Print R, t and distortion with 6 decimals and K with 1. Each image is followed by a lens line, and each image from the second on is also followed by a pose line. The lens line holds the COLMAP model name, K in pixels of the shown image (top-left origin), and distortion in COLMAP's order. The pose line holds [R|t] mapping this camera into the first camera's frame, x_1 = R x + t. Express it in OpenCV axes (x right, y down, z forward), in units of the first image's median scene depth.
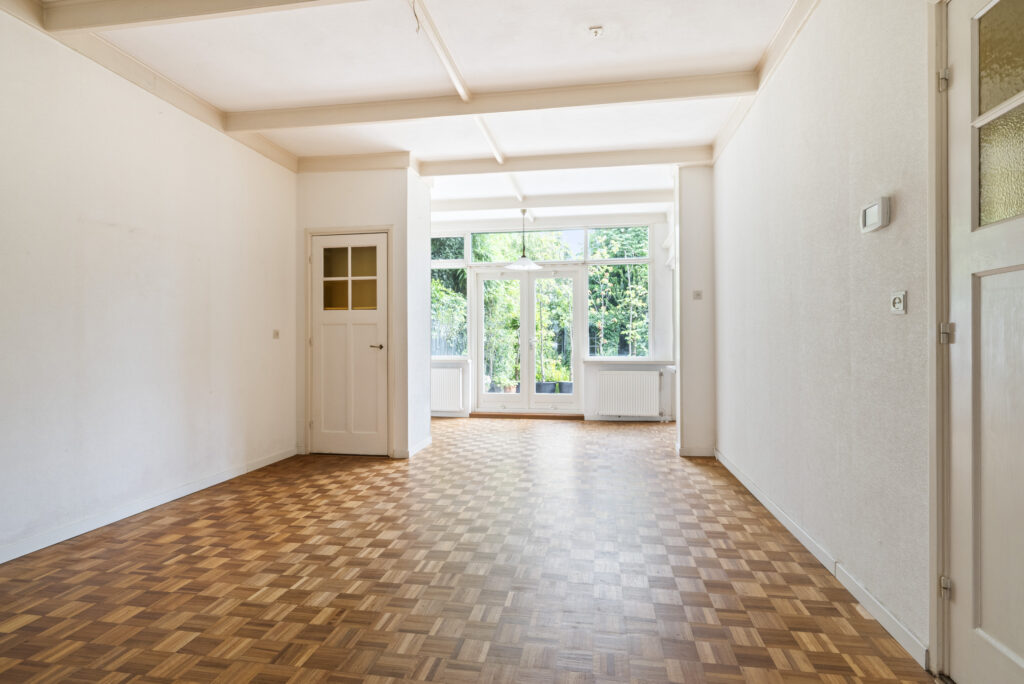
lens RADIAL K [[510.4, 0, 511.5], [0, 510.4, 346.6], [0, 0, 1]] dist [-0.002206, -0.000992]
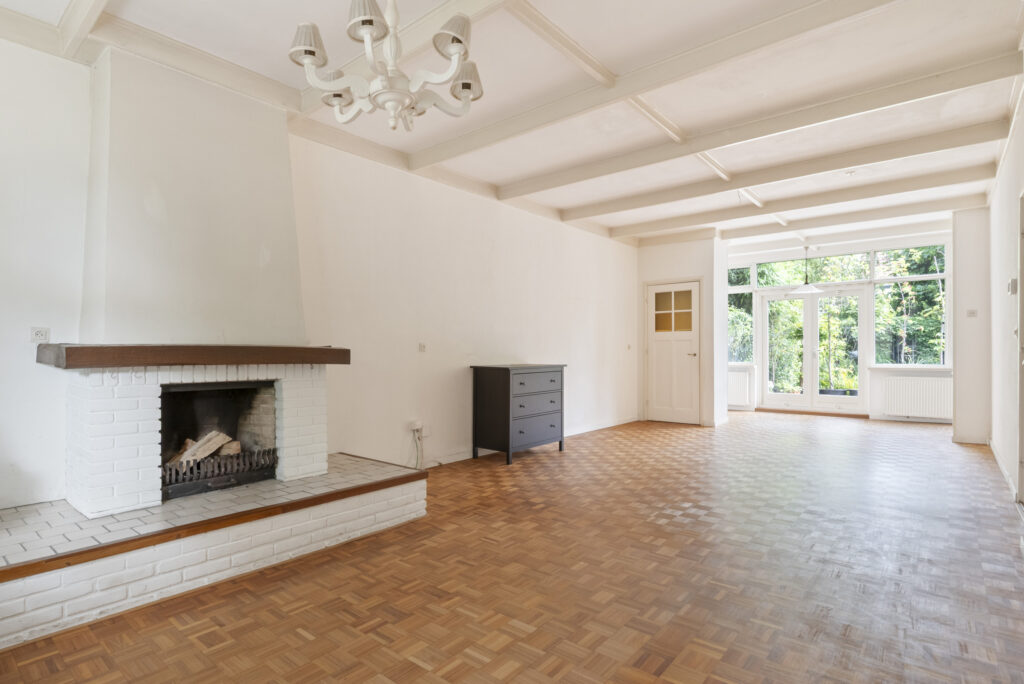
lens RADIAL K [[456.4, 0, 505.5], [0, 456.4, 354.2], [0, 0, 1]] dist [0.001031, 0.000343]
pose [[0.843143, 0.002275, -0.537684, 0.005374], [-0.003316, 0.999994, -0.000969, 0.001732], [0.537679, 0.002600, 0.843146, -0.414140]]
